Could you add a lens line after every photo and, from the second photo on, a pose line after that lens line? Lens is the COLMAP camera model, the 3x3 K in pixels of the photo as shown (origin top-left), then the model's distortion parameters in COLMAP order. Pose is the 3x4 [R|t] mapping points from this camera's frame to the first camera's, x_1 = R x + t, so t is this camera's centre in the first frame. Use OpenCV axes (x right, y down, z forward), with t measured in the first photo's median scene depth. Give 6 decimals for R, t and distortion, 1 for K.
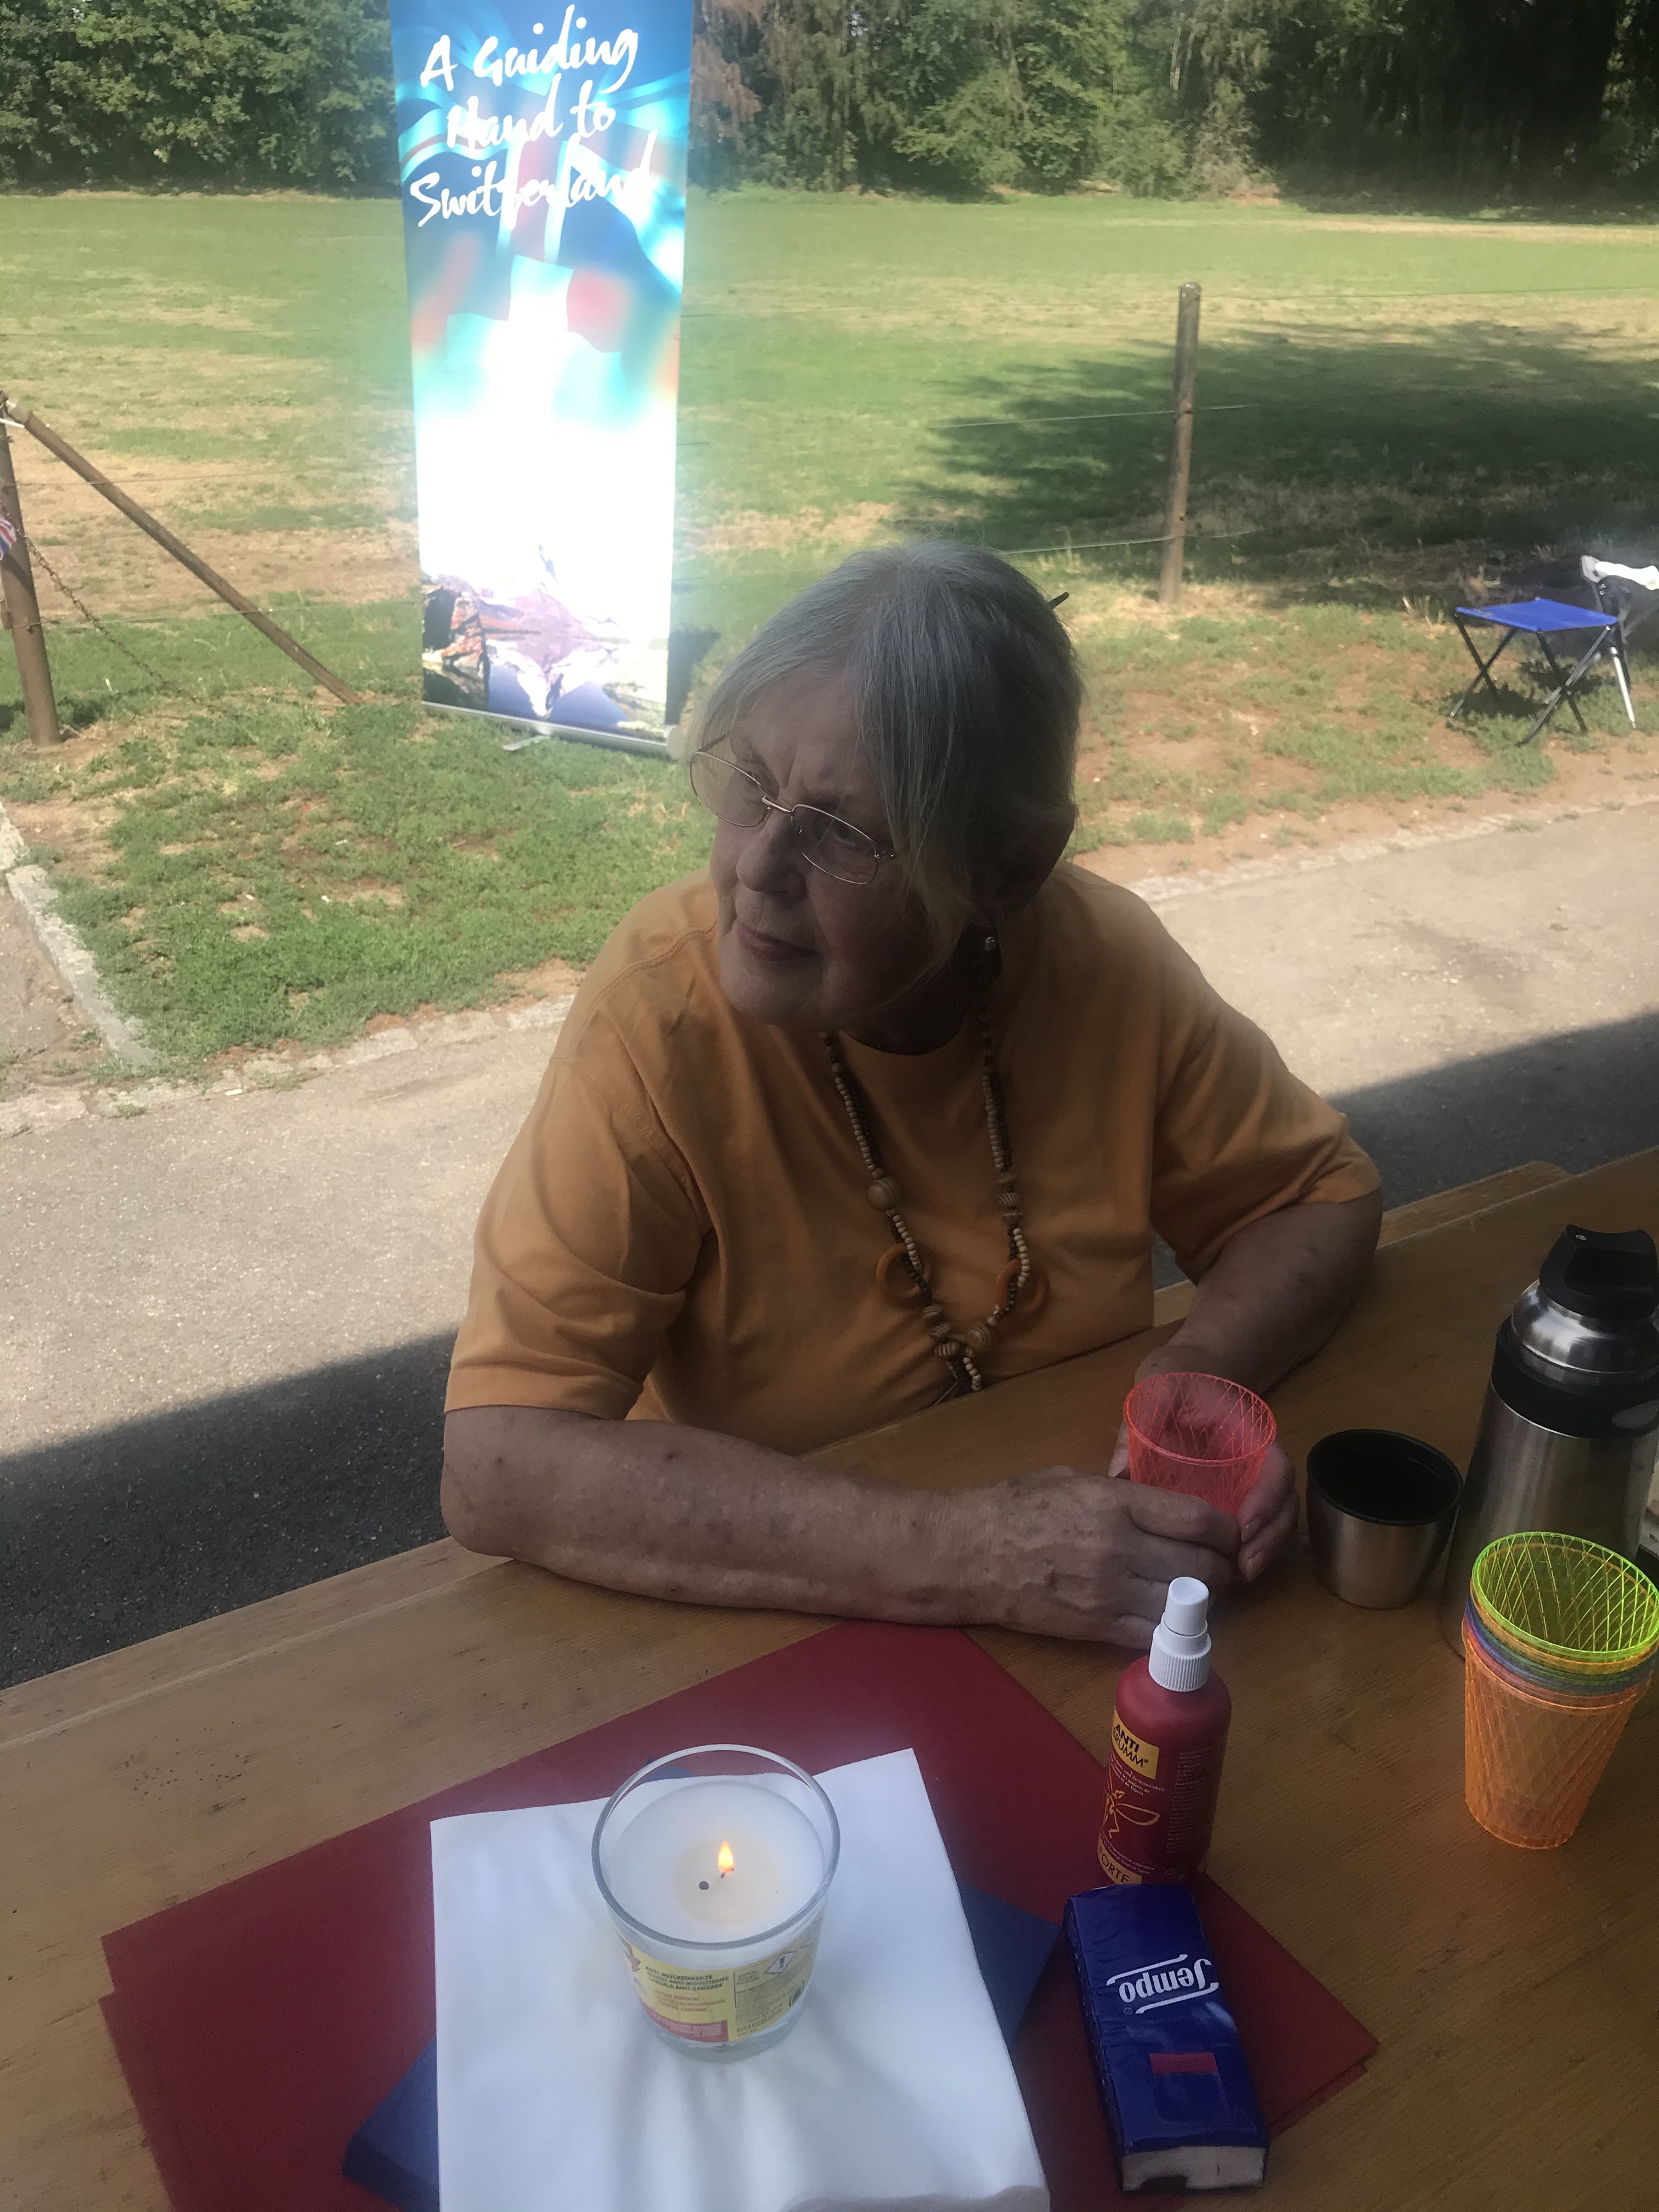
lens RADIAL K [[1865.1, 0, 834.6], [0, 1865.1, 1122.3], [0, 0, 1]] dist [0.035972, -0.006095]
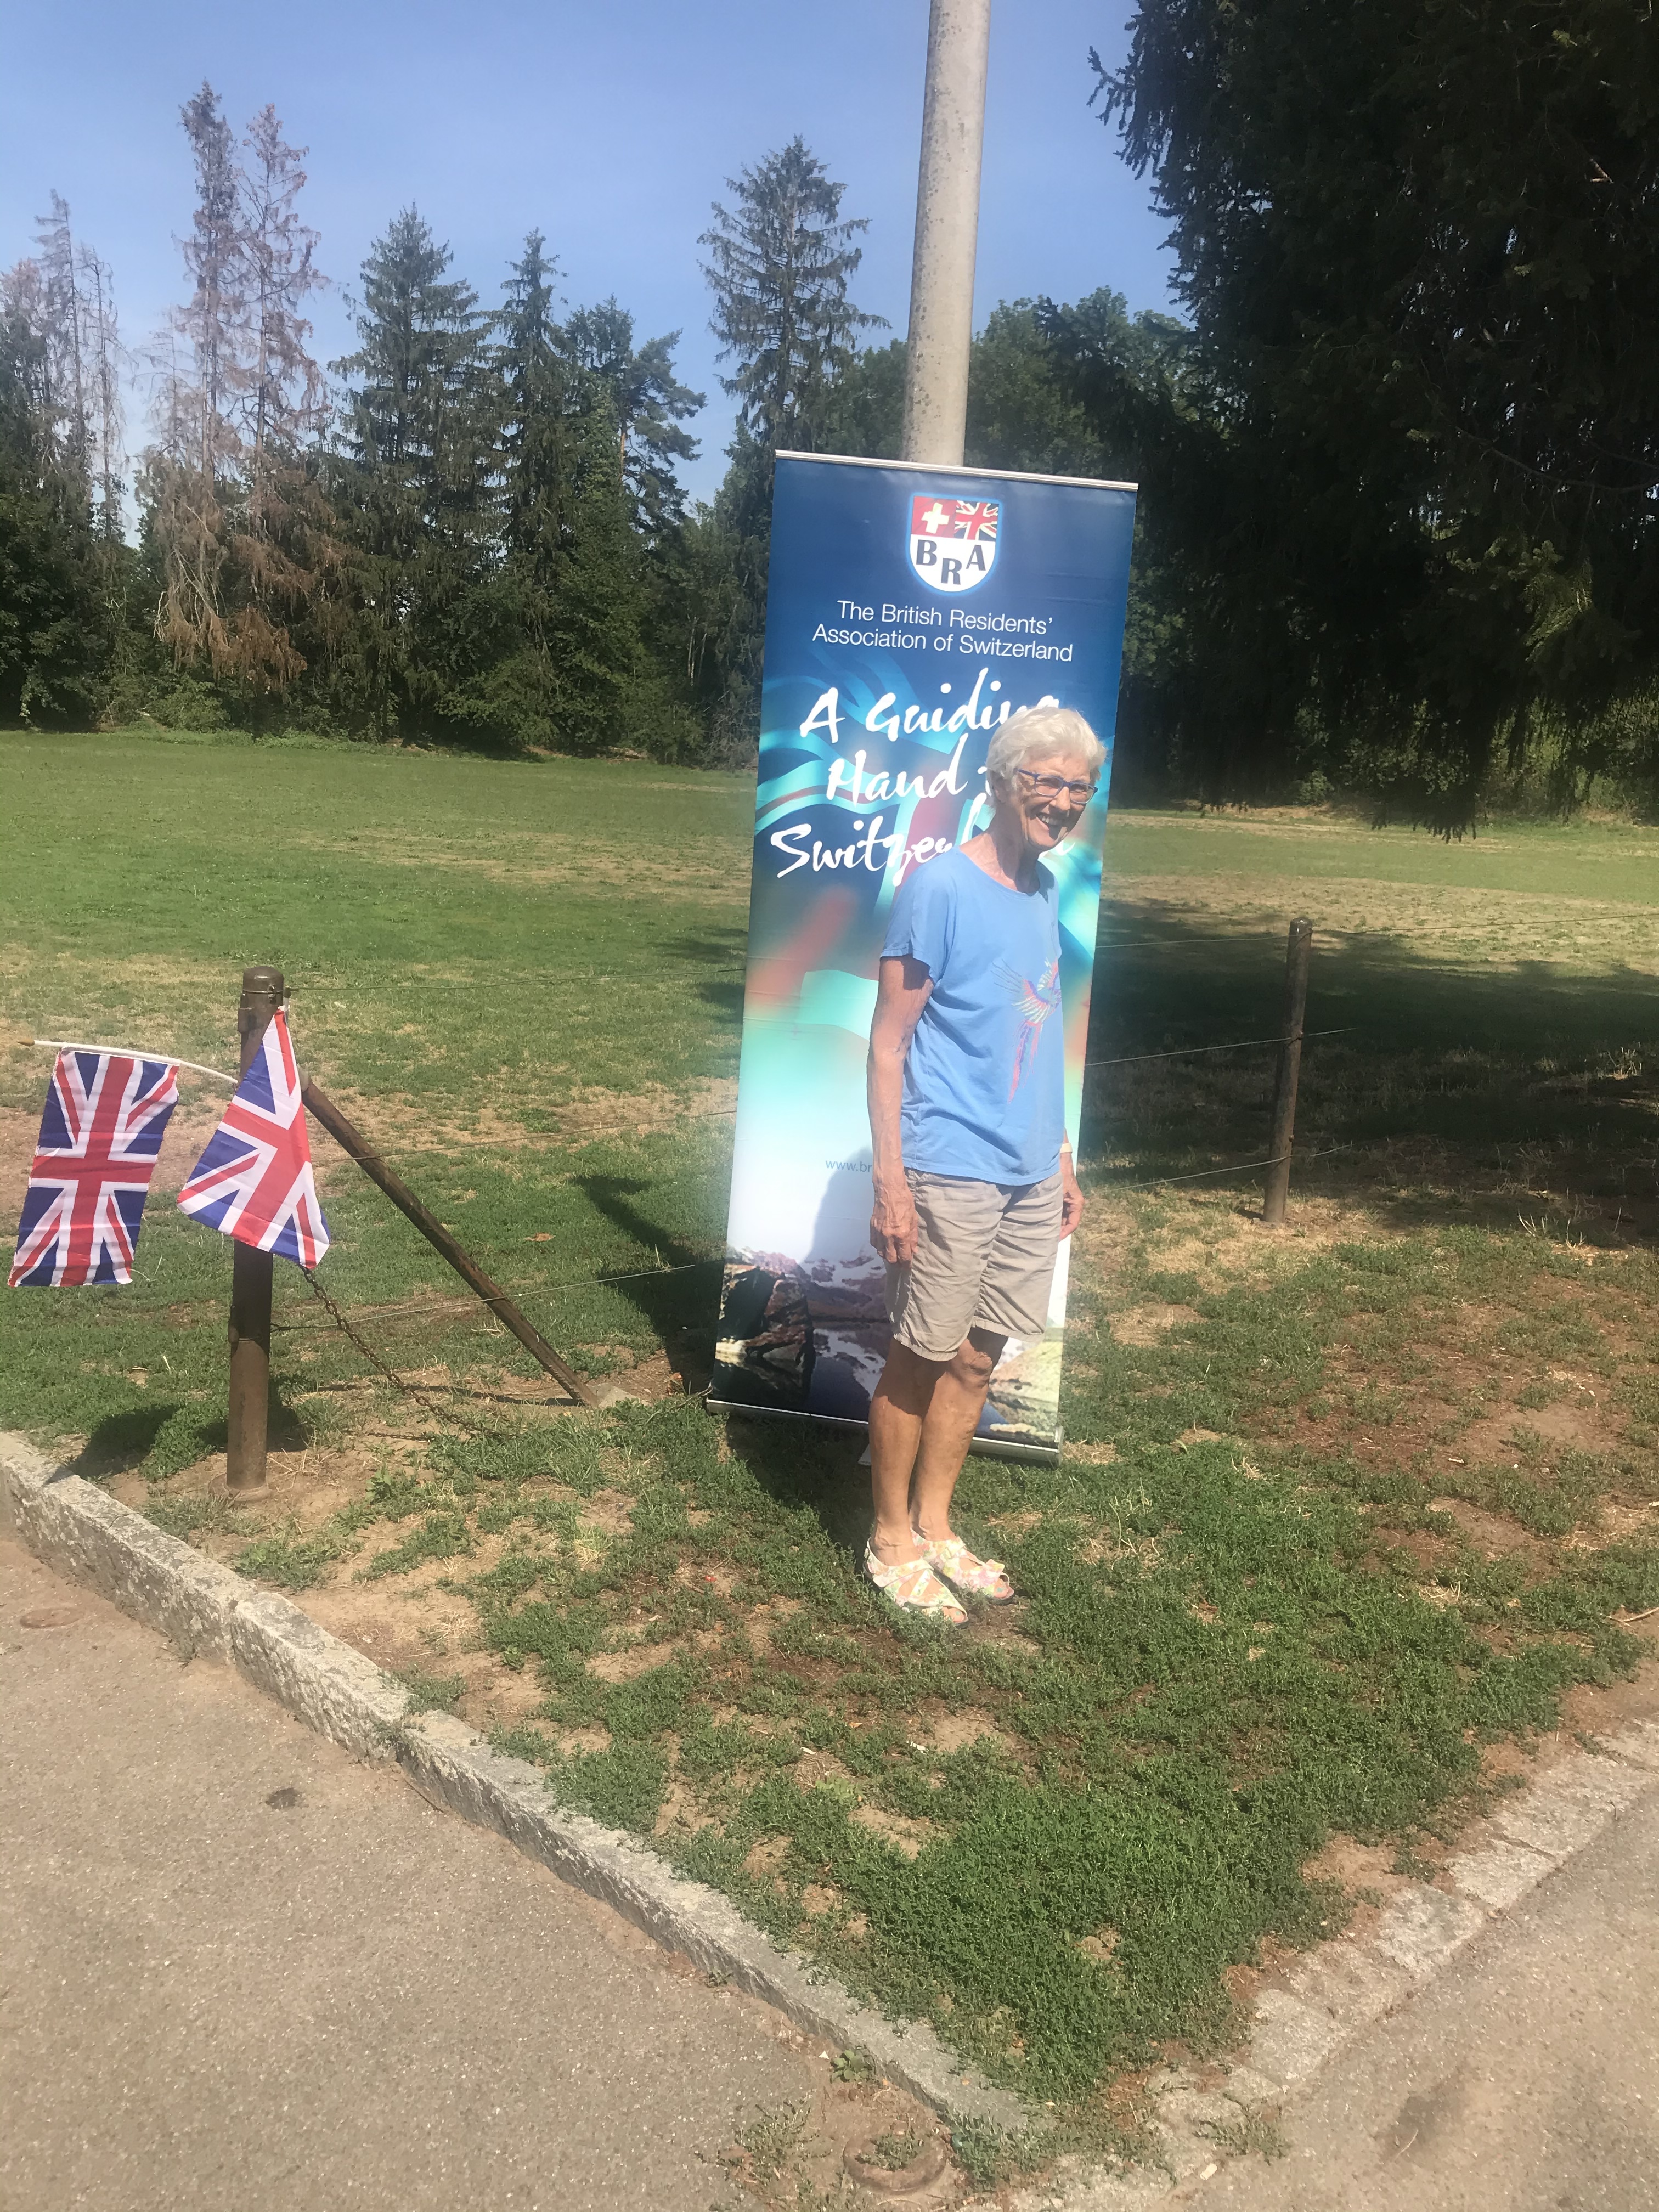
lens RADIAL K [[1865.1, 0, 846.7], [0, 1865.1, 1127.3], [0, 0, 1]] dist [0.035972, -0.006095]
pose [[0.961028, -0.003765, 0.276426, -0.401262], [0.074609, 0.966337, -0.246226, -0.139550], [-0.266194, 0.257253, 0.928957, 0.205159]]
